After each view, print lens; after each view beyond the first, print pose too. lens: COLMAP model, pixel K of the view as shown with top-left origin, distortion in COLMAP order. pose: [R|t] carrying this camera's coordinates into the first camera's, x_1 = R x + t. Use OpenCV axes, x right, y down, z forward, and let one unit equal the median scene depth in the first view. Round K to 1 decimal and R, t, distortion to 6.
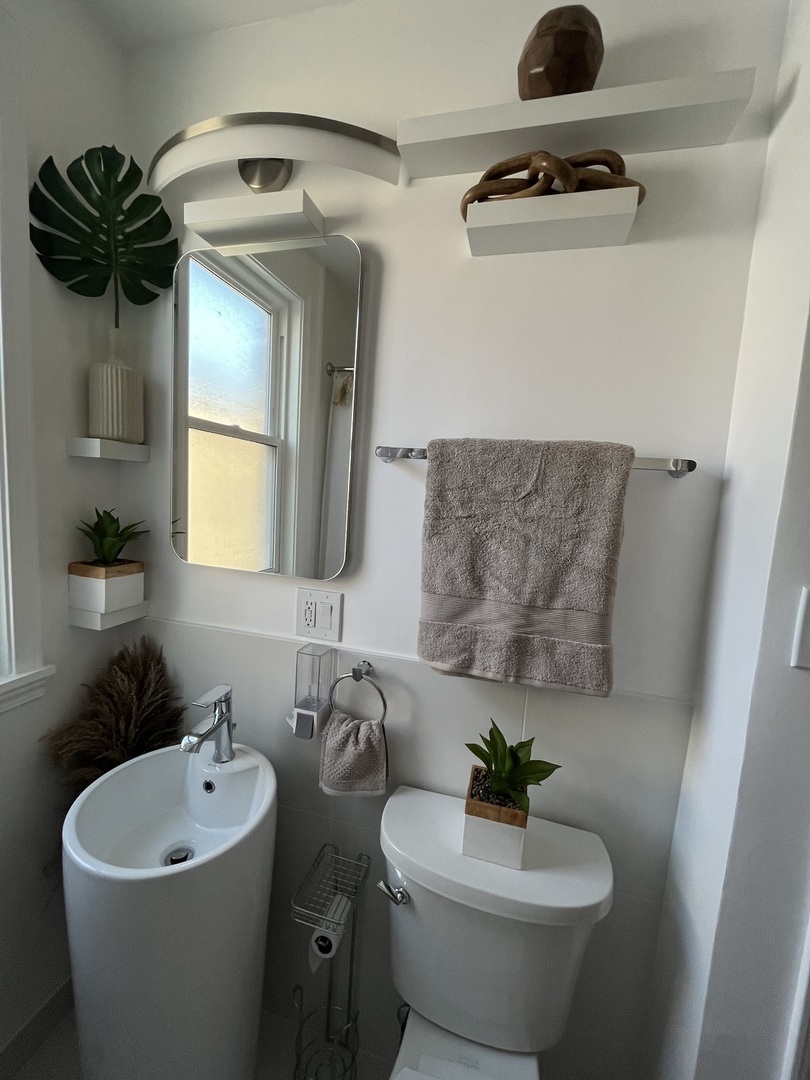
lens RADIAL K [[433.6, 0, 409.0], [0, 433.6, 538.3], [0, 0, 1]] dist [-0.002296, -0.000328]
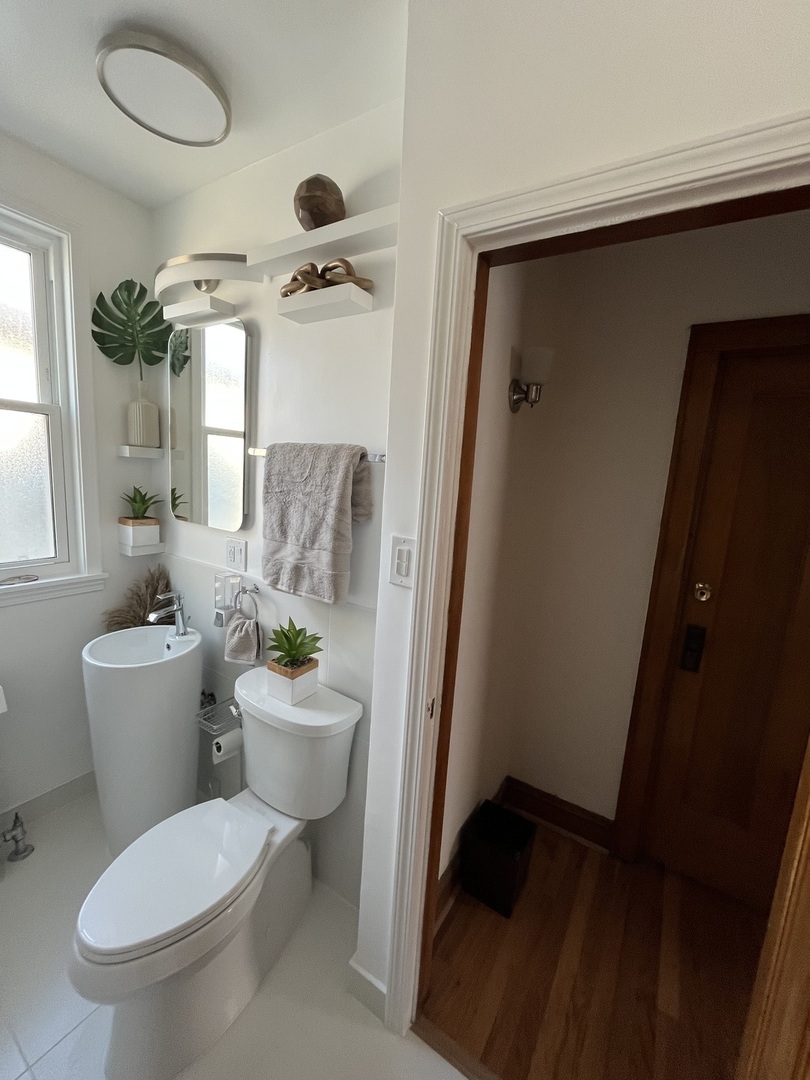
lens RADIAL K [[433.6, 0, 401.3], [0, 433.6, 539.1], [0, 0, 1]] dist [-0.002296, -0.000328]
pose [[0.951696, 0.045935, -0.303586, 0.938184], [-0.037427, 0.998728, 0.033790, 0.048748], [0.304752, -0.020796, 0.952205, -0.362605]]
